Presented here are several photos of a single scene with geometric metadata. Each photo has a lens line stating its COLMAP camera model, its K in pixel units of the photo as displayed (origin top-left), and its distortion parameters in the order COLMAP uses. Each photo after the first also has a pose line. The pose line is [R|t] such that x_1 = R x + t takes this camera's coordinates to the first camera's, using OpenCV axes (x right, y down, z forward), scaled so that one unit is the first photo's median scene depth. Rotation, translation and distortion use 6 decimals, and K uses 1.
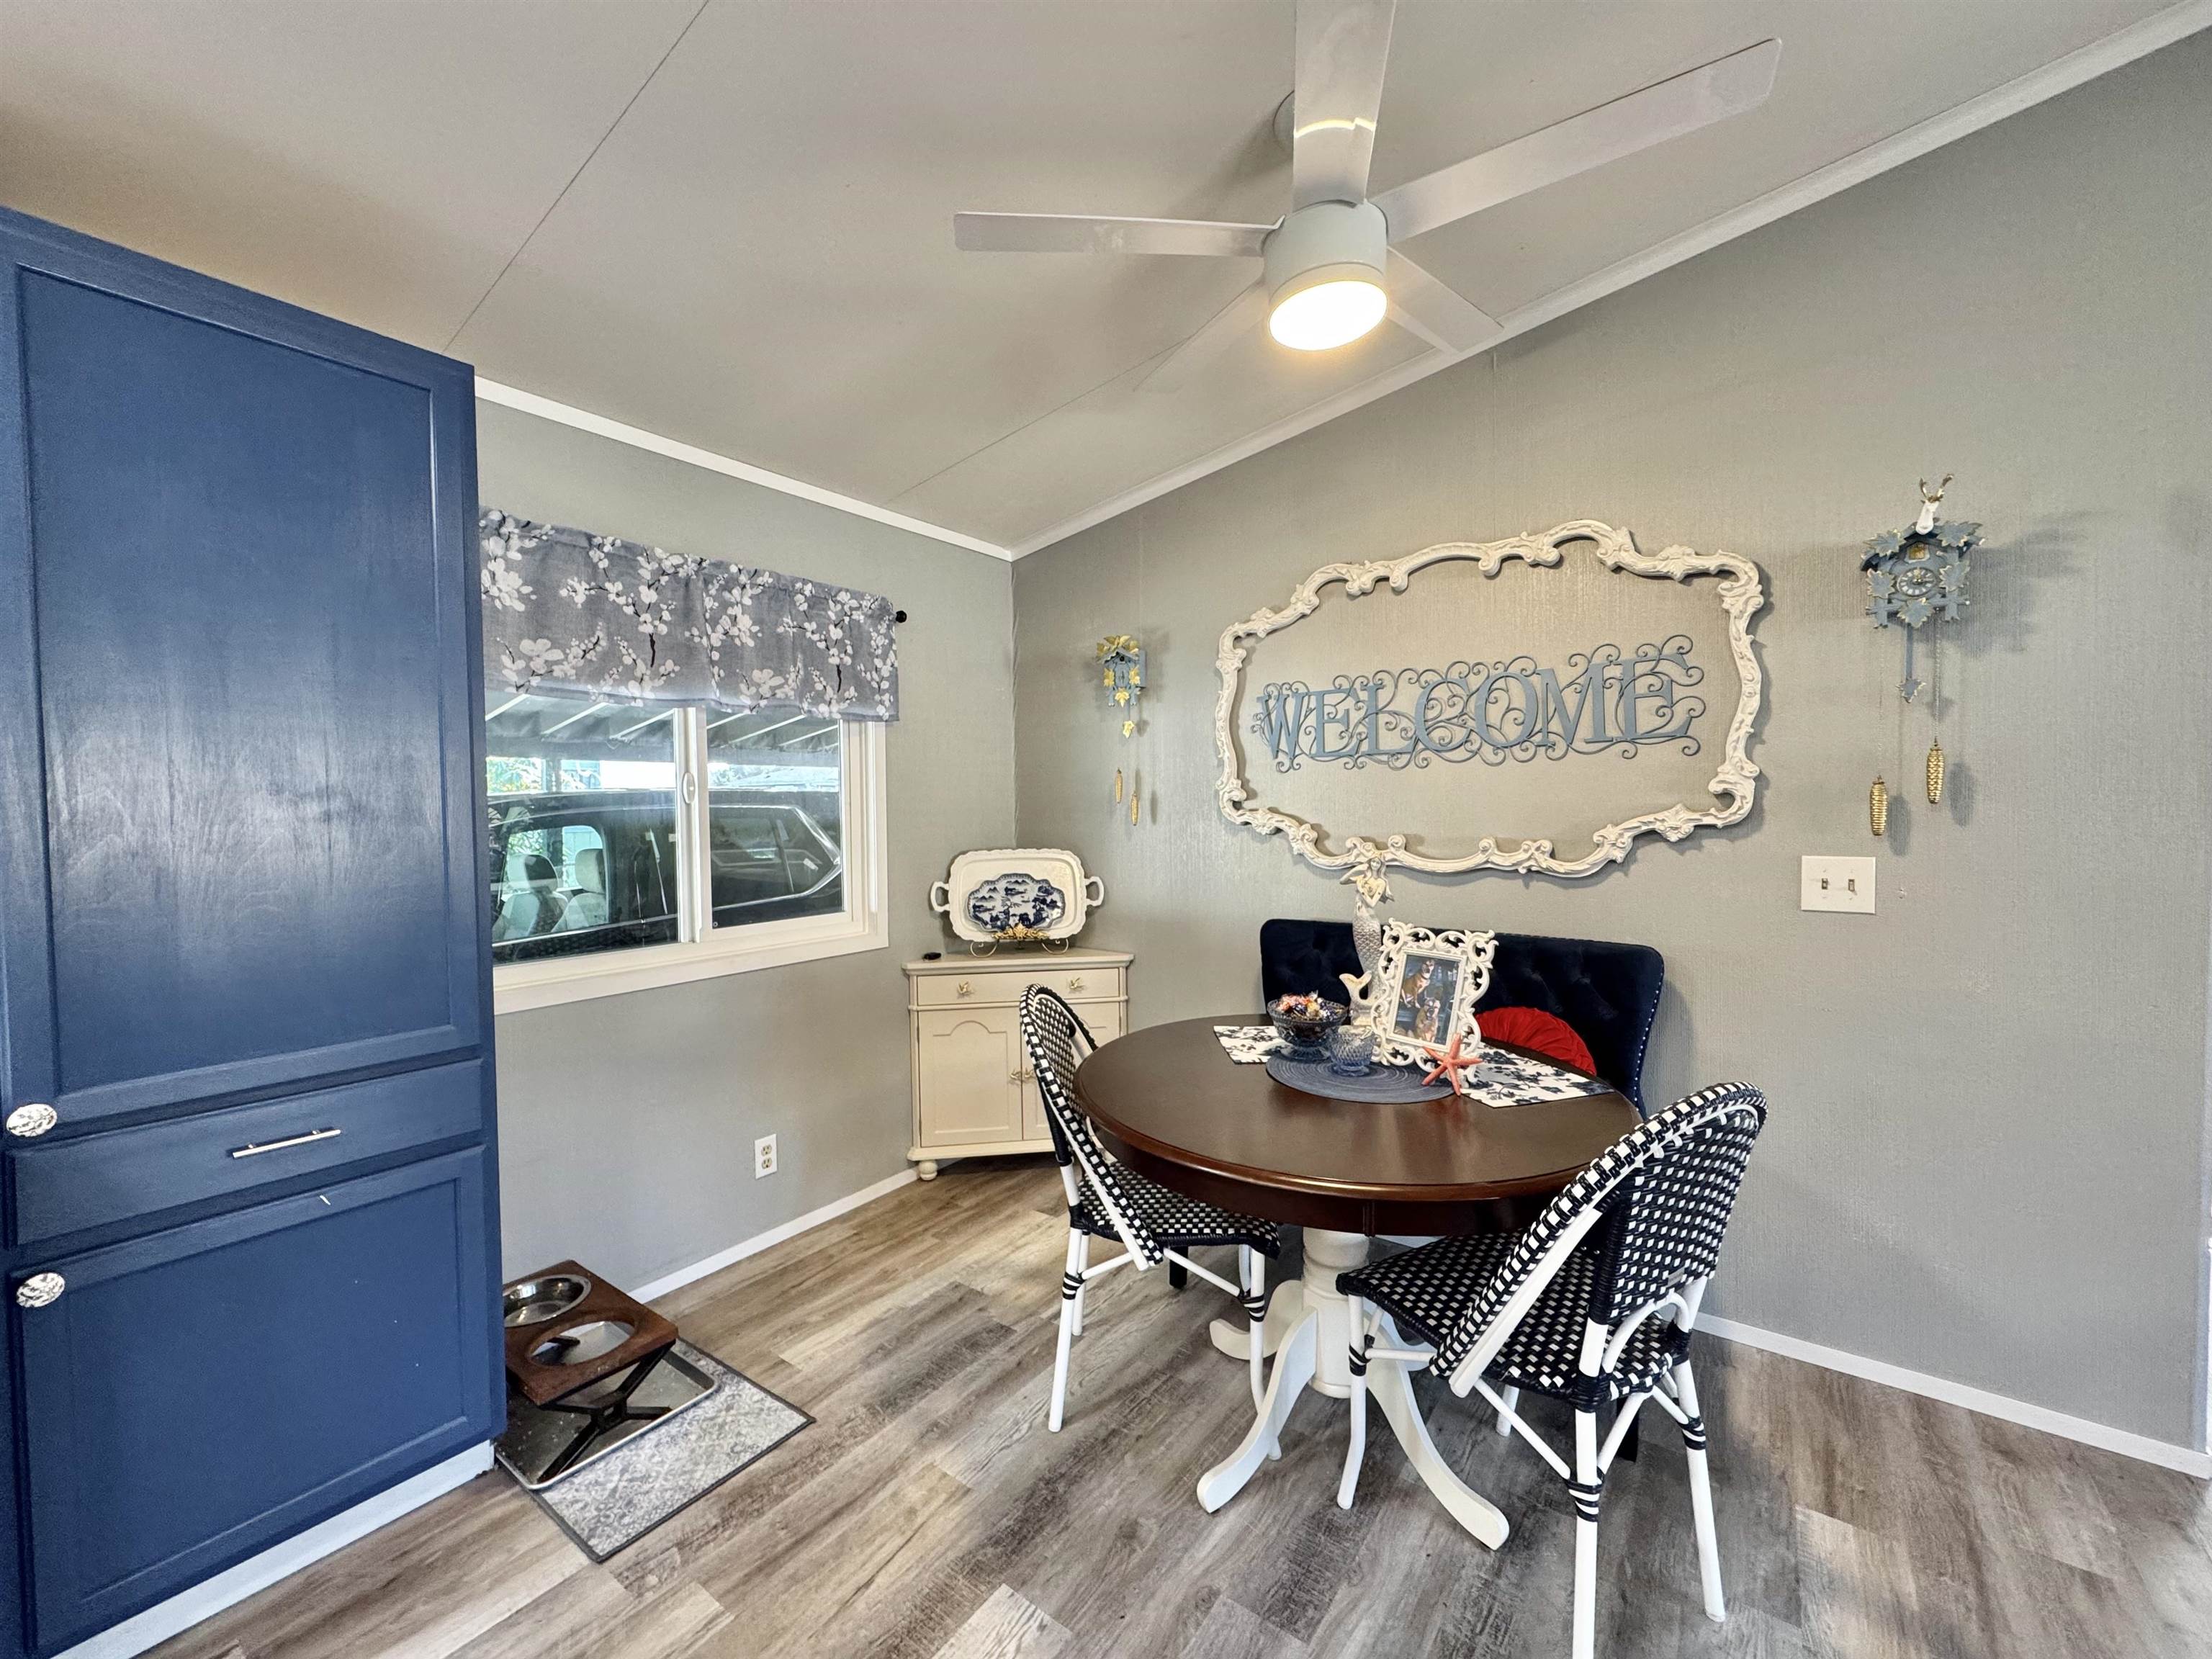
lens RADIAL K [[889.5, 0, 1101.4], [0, 889.5, 831.3], [0, 0, 1]] dist [-0.000700, 0.000297]
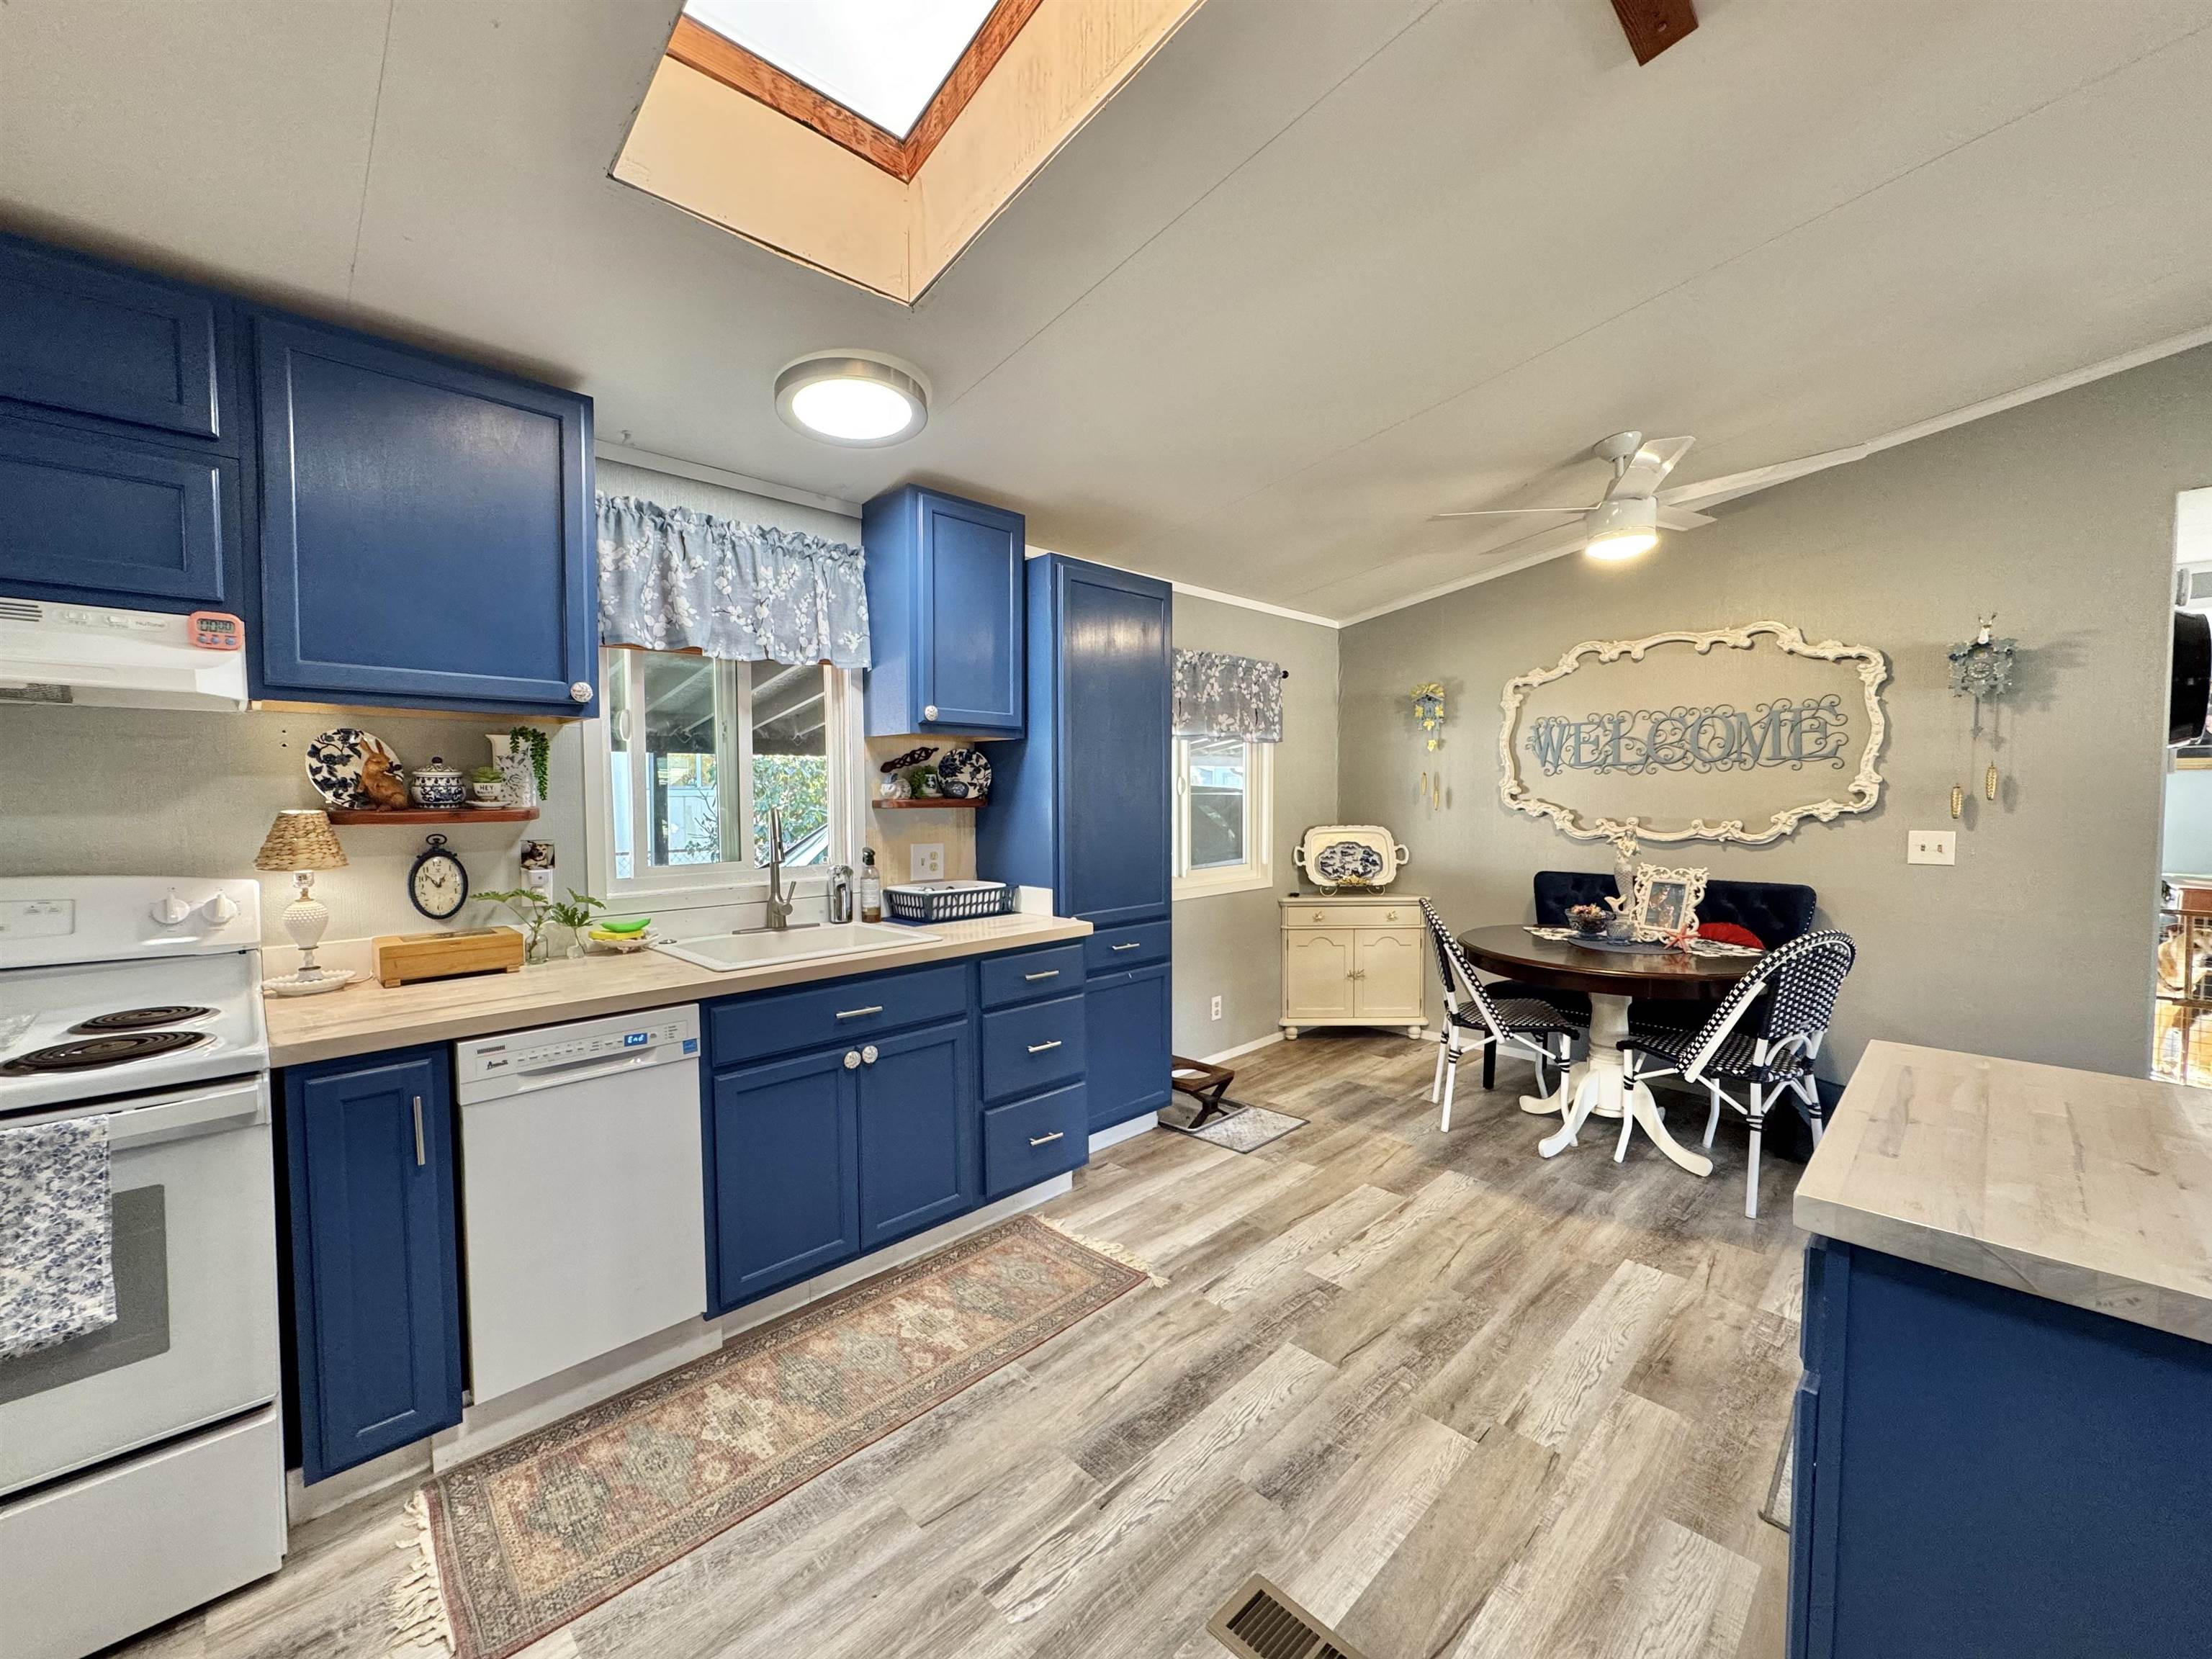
lens RADIAL K [[900.3, 0, 1093.0], [0, 900.3, 832.2], [0, 0, 1]] dist [0.000889, 0.000063]
pose [[0.988300, 0.011393, -0.152098, -0.404958], [-0.009085, 0.999833, 0.015858, 0.015693], [0.152253, -0.014291, 0.988238, -0.786479]]
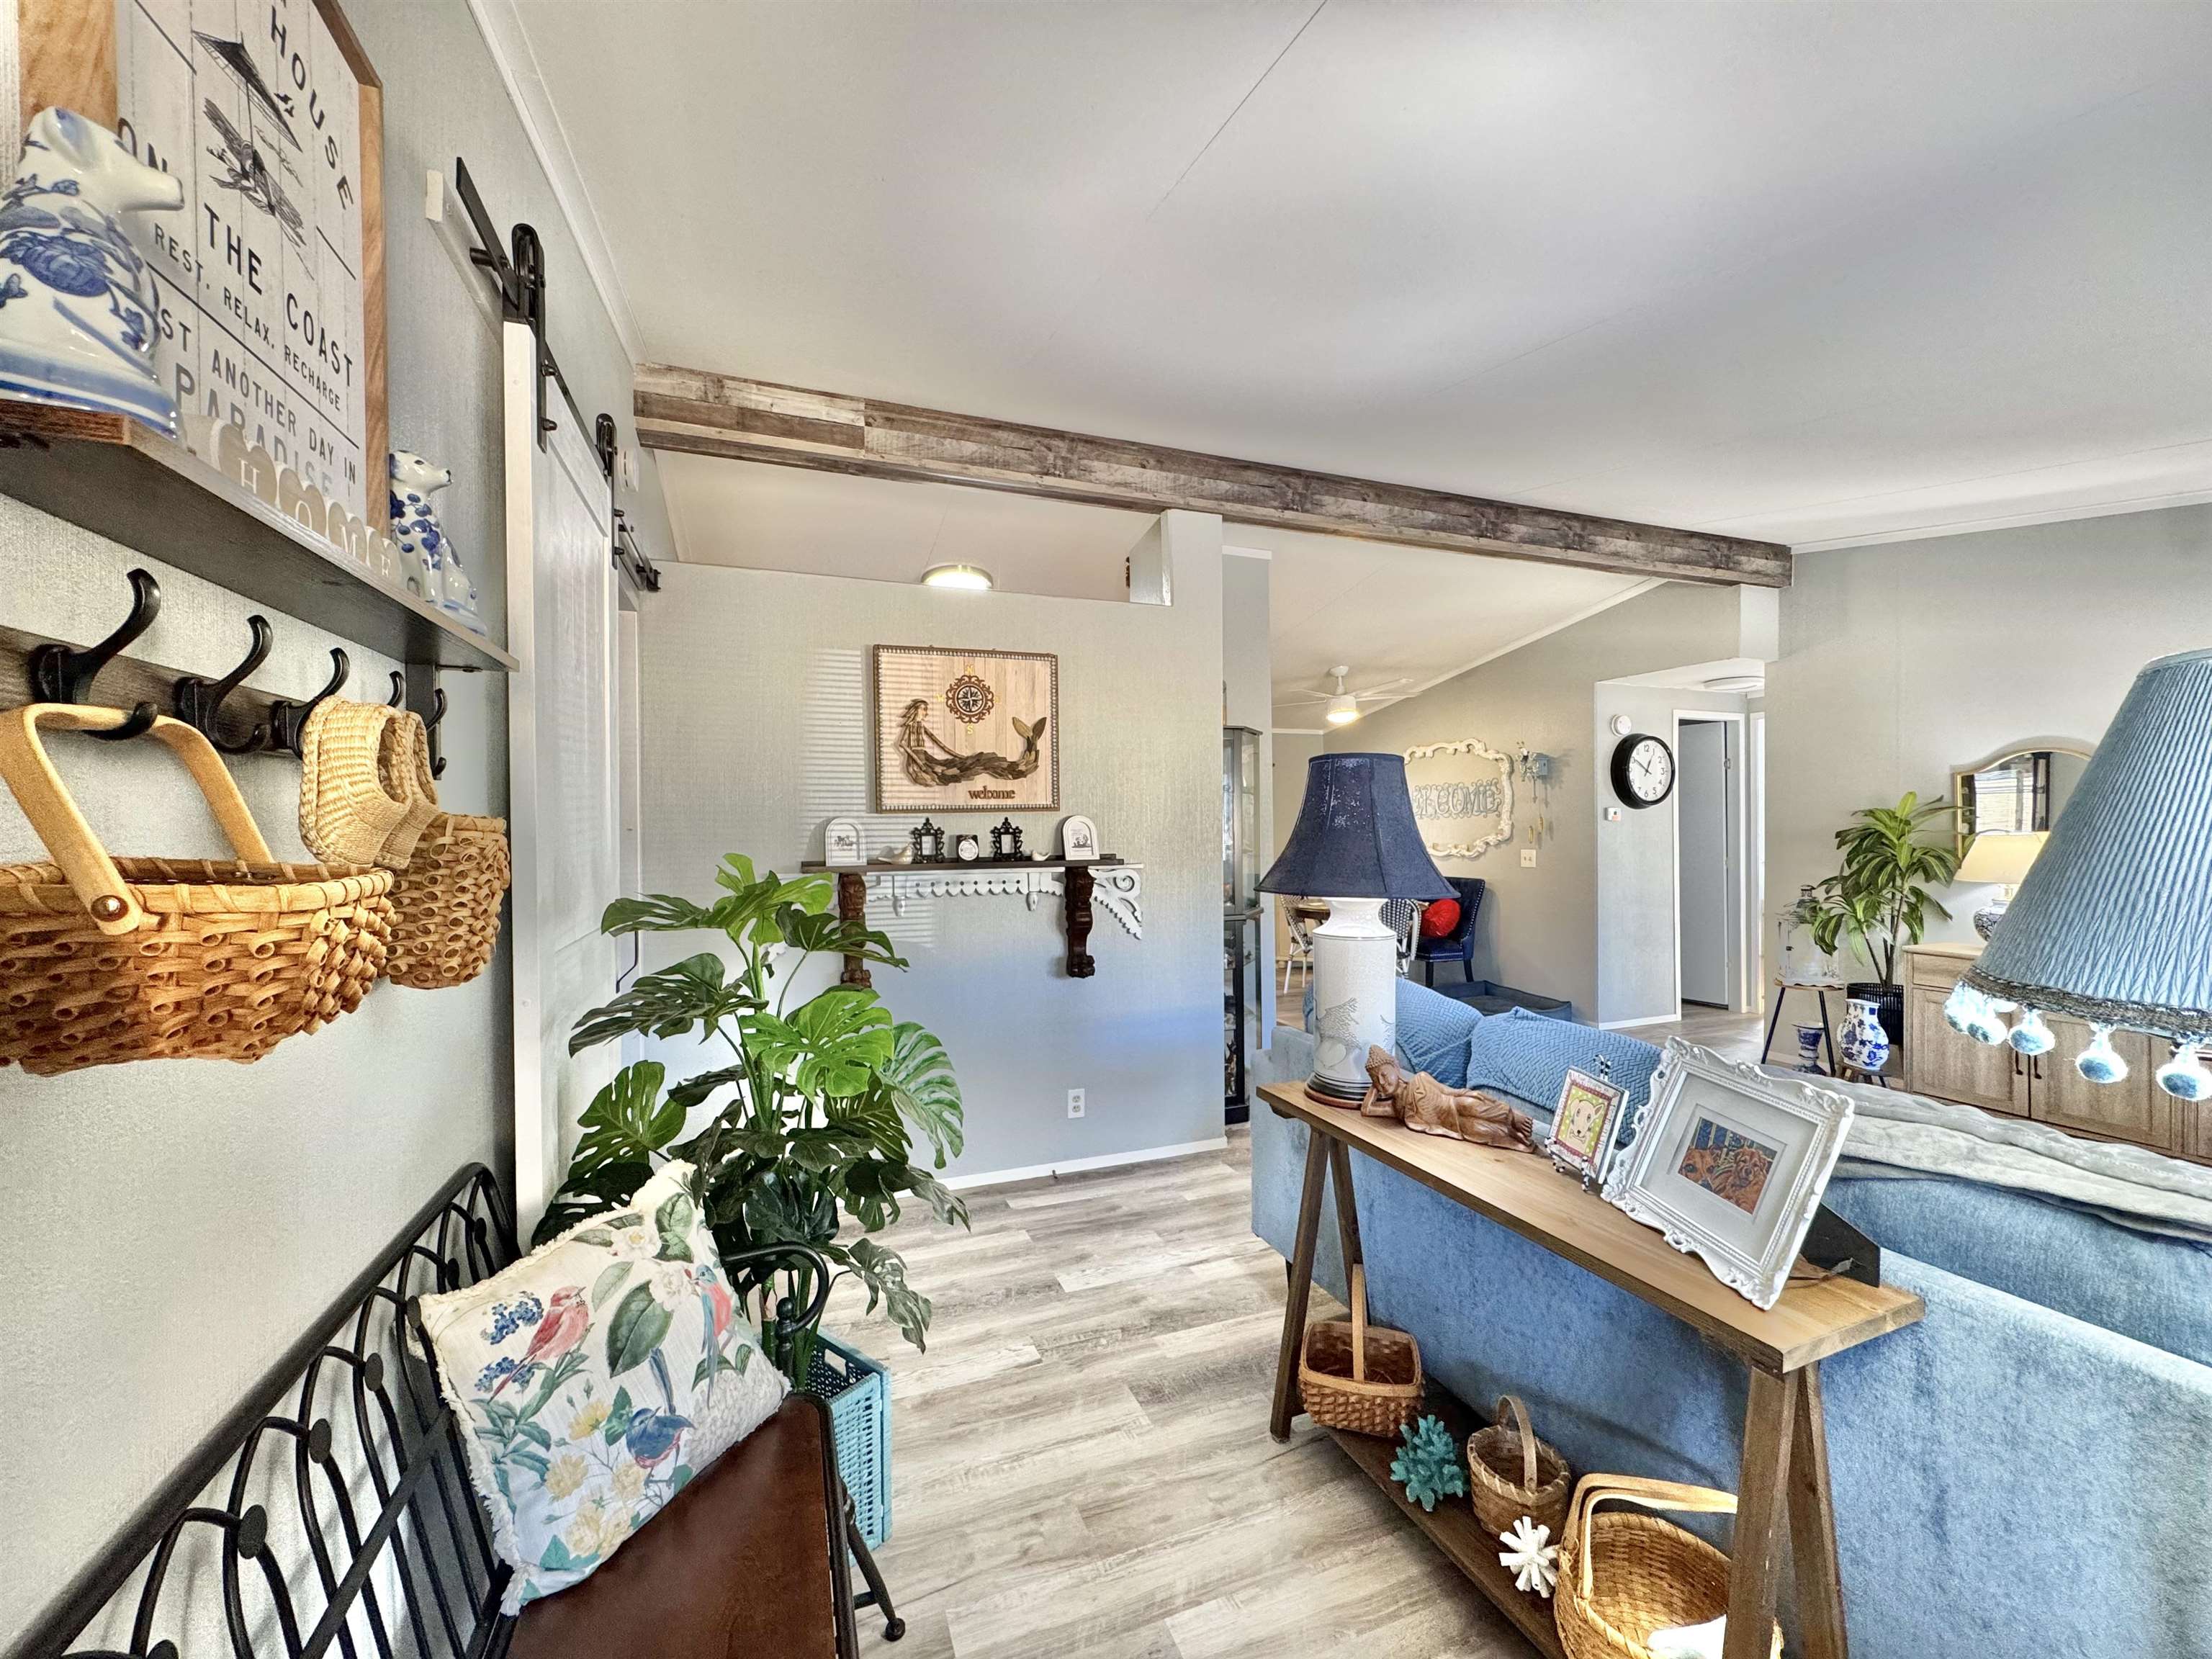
lens RADIAL K [[889.5, 0, 1101.4], [0, 889.5, 831.3], [0, 0, 1]] dist [-0.000700, 0.000297]
pose [[0.843238, 0.004877, -0.537518, 1.091115], [-0.016772, 0.999711, -0.017242, 0.036732], [0.537279, 0.023554, 0.843076, -2.192650]]
